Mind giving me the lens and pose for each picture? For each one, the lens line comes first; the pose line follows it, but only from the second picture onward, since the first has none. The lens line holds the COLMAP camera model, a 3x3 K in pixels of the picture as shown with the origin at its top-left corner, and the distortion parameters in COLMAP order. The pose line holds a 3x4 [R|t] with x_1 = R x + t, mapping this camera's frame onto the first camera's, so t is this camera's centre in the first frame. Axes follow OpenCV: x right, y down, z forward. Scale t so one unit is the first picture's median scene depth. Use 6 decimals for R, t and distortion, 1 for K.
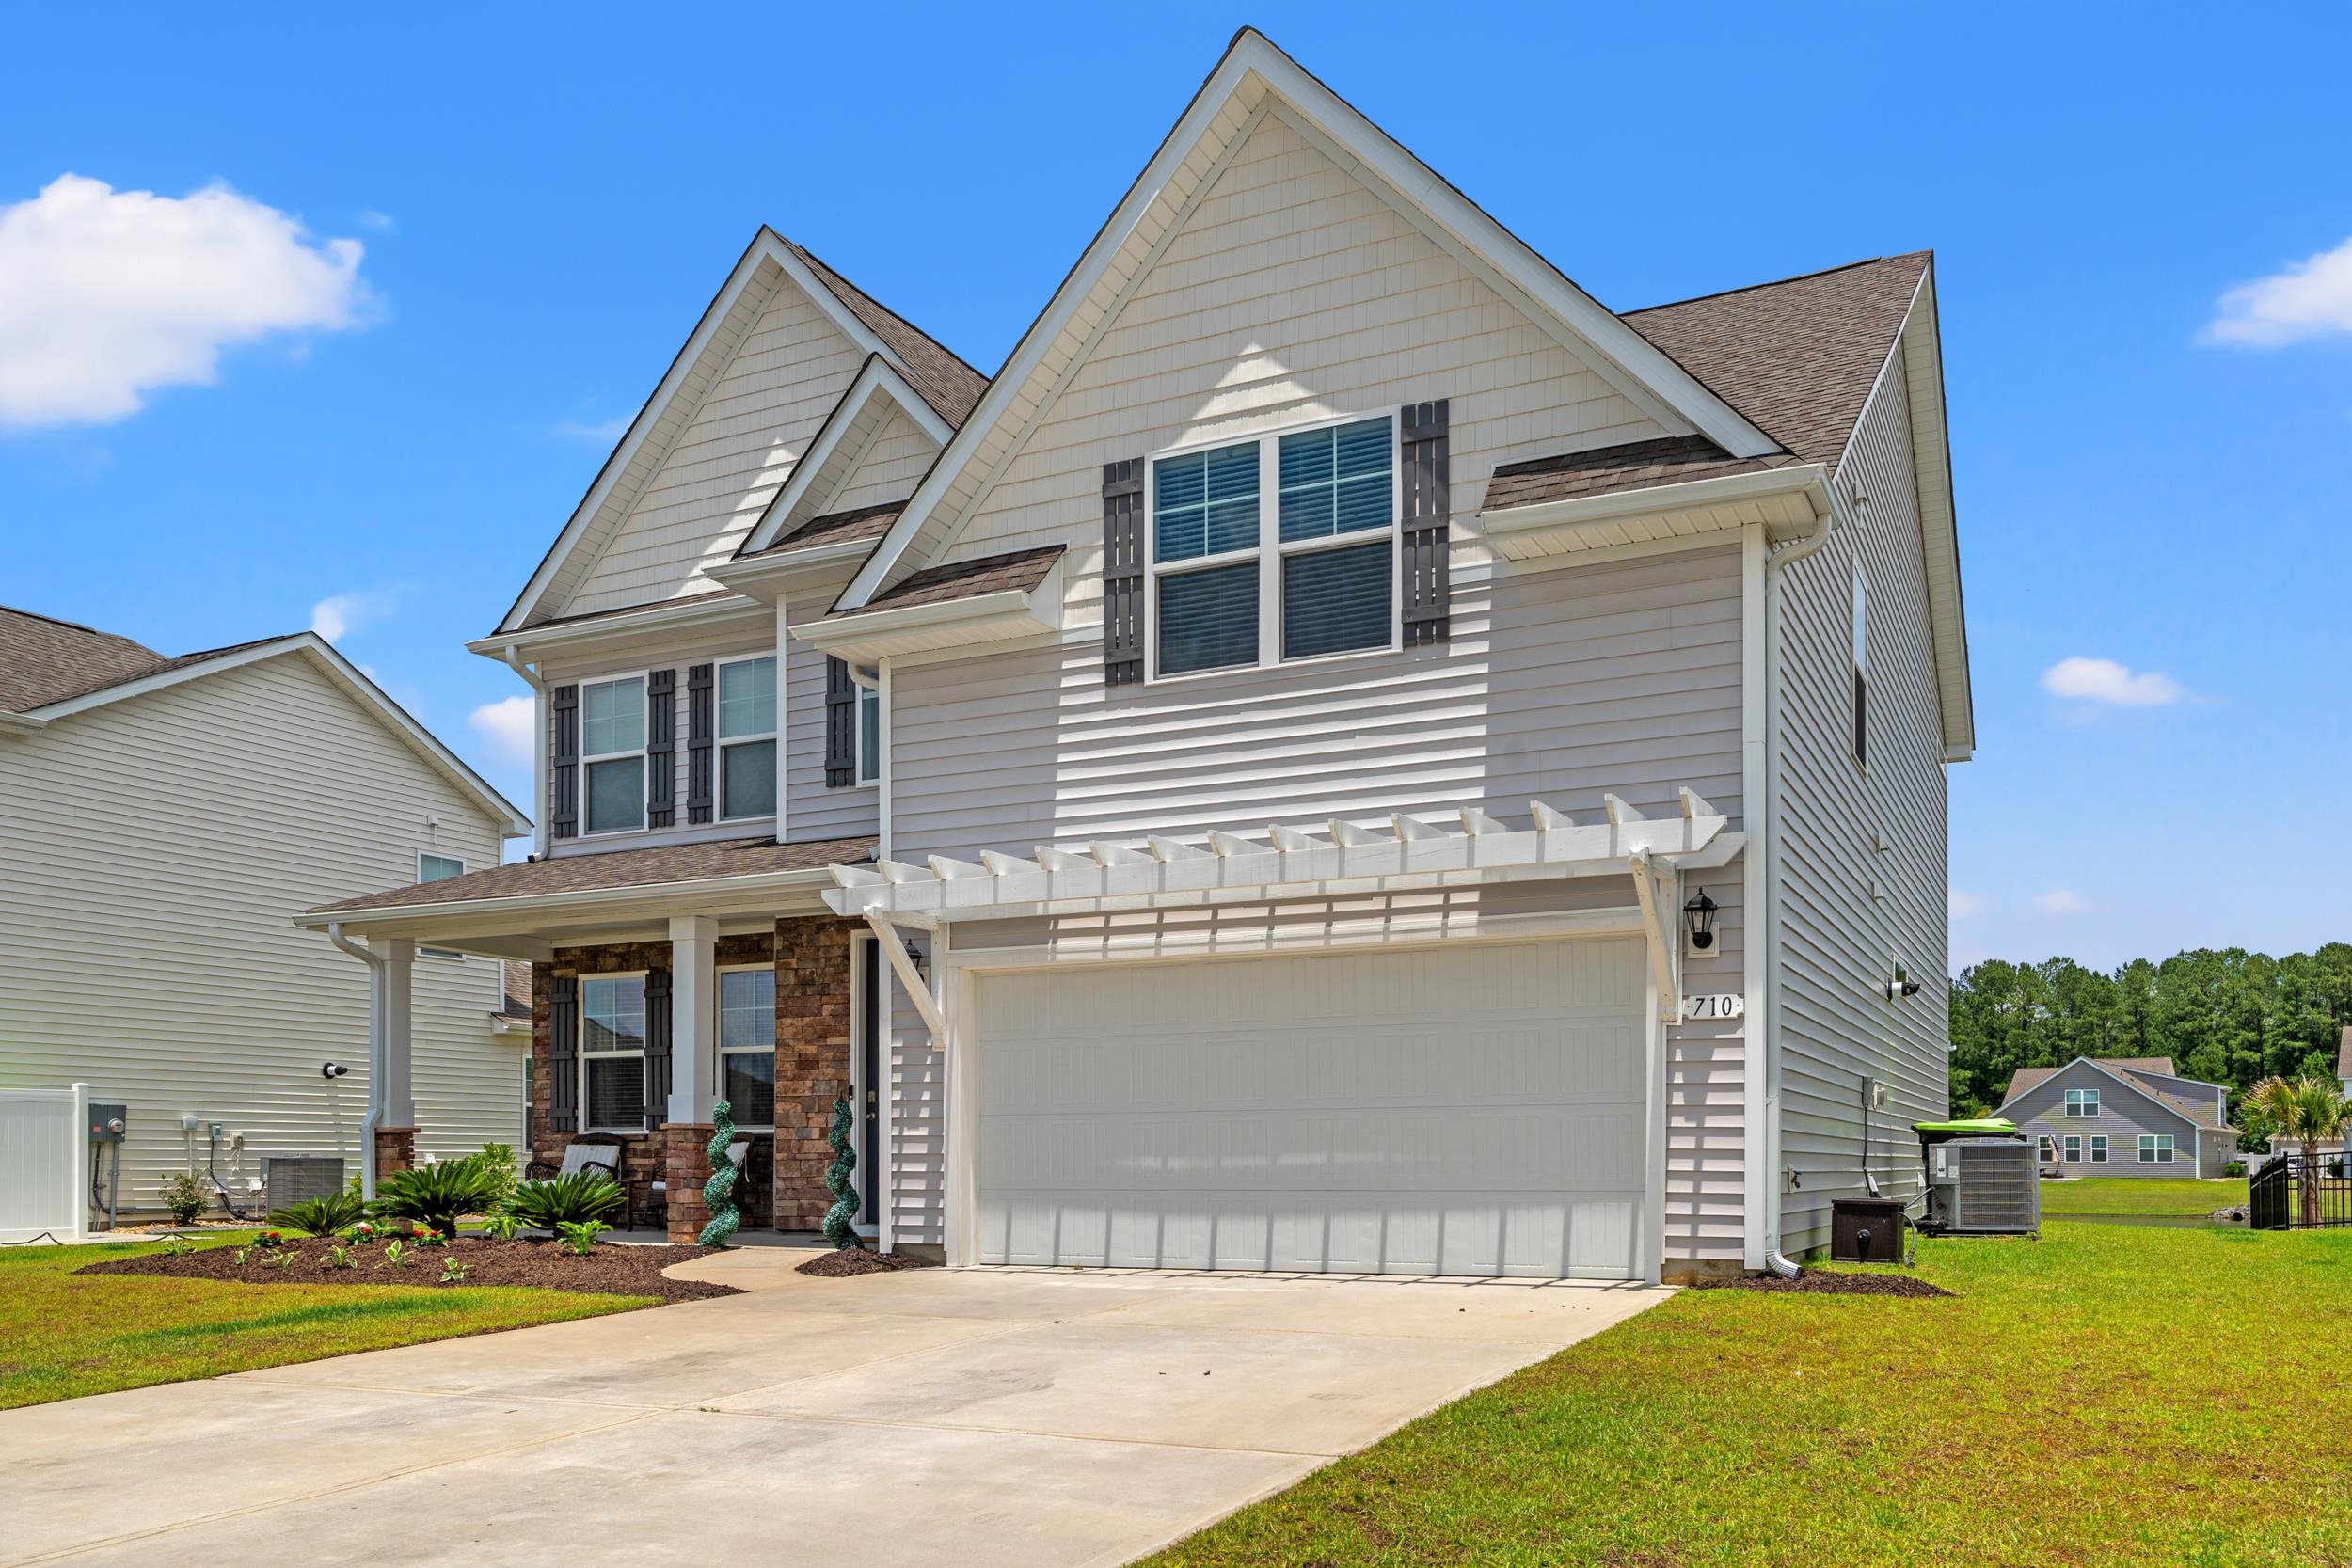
lens RADIAL K [[1828.7, 0, 1307.1], [0, 1828.7, 793.6], [0, 0, 1]] dist [-0.001834, -0.004823]
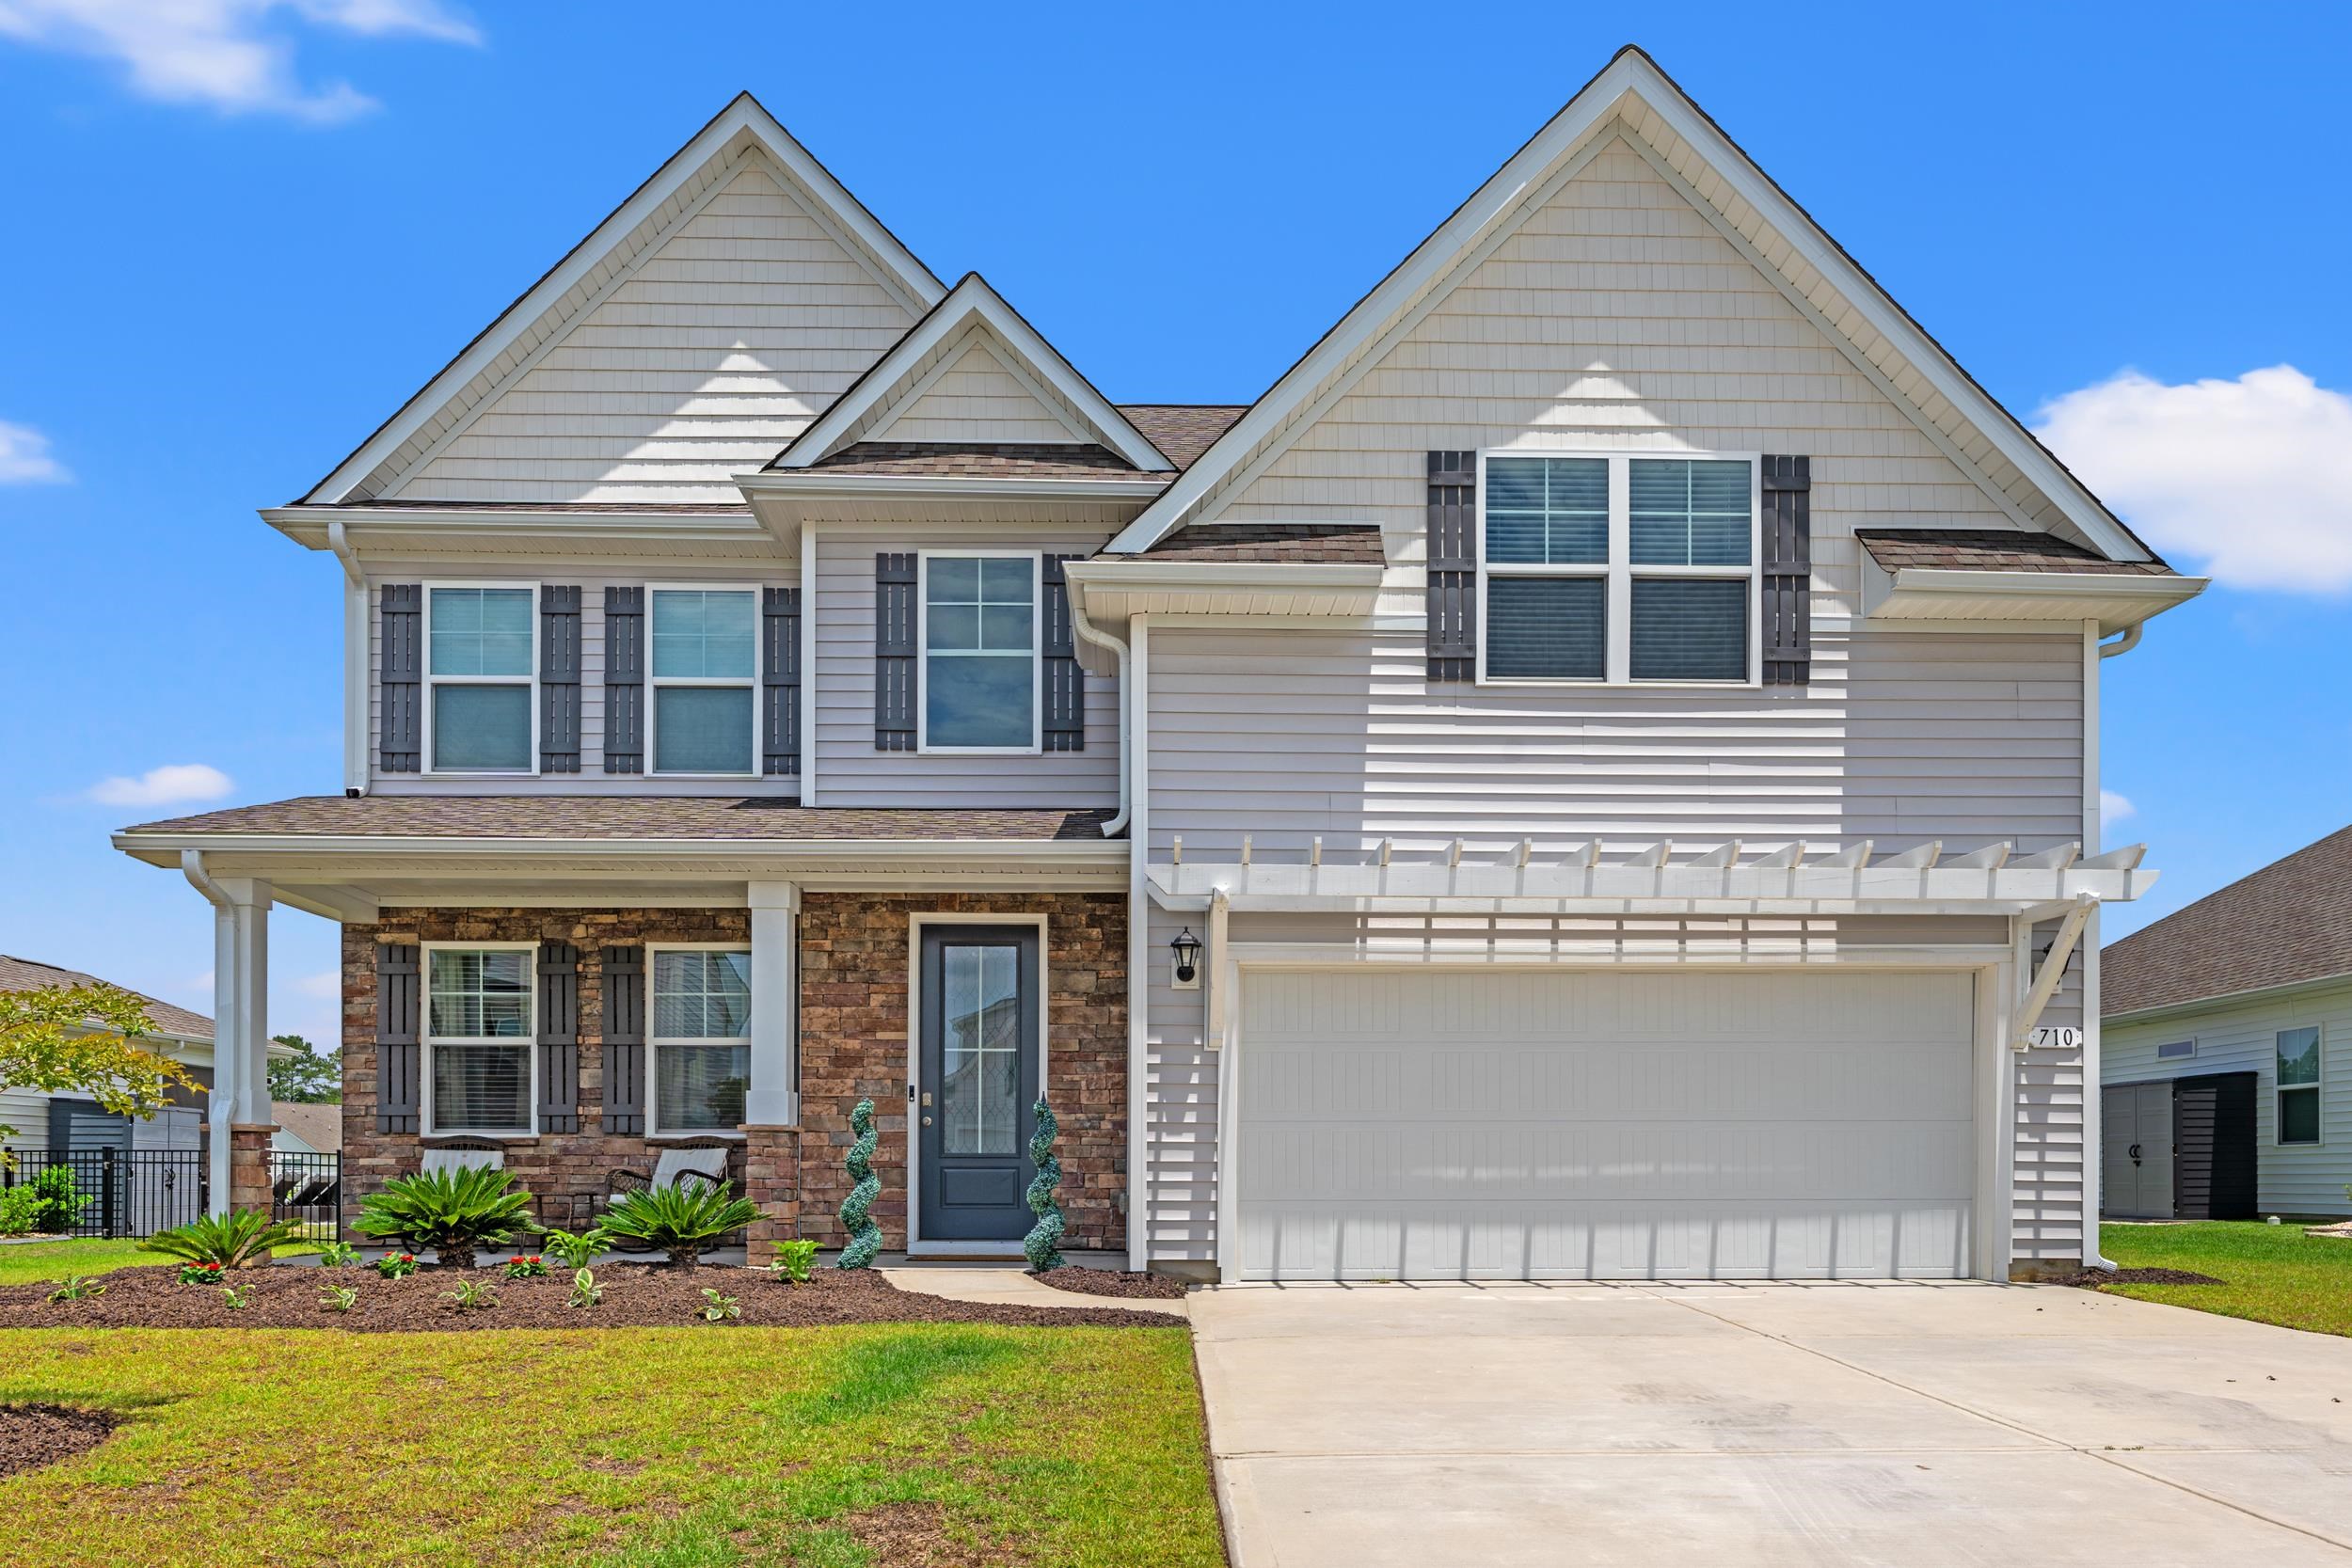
lens RADIAL K [[1639.5, 0, 1175.9], [0, 1639.5, 890.9], [0, 0, 1]] dist [-0.002678, -0.001068]
pose [[0.888859, 0.083125, 0.450577, -0.610247], [-0.093385, 0.995630, 0.000544, 0.063981], [-0.448562, -0.042561, 0.892738, 0.284694]]
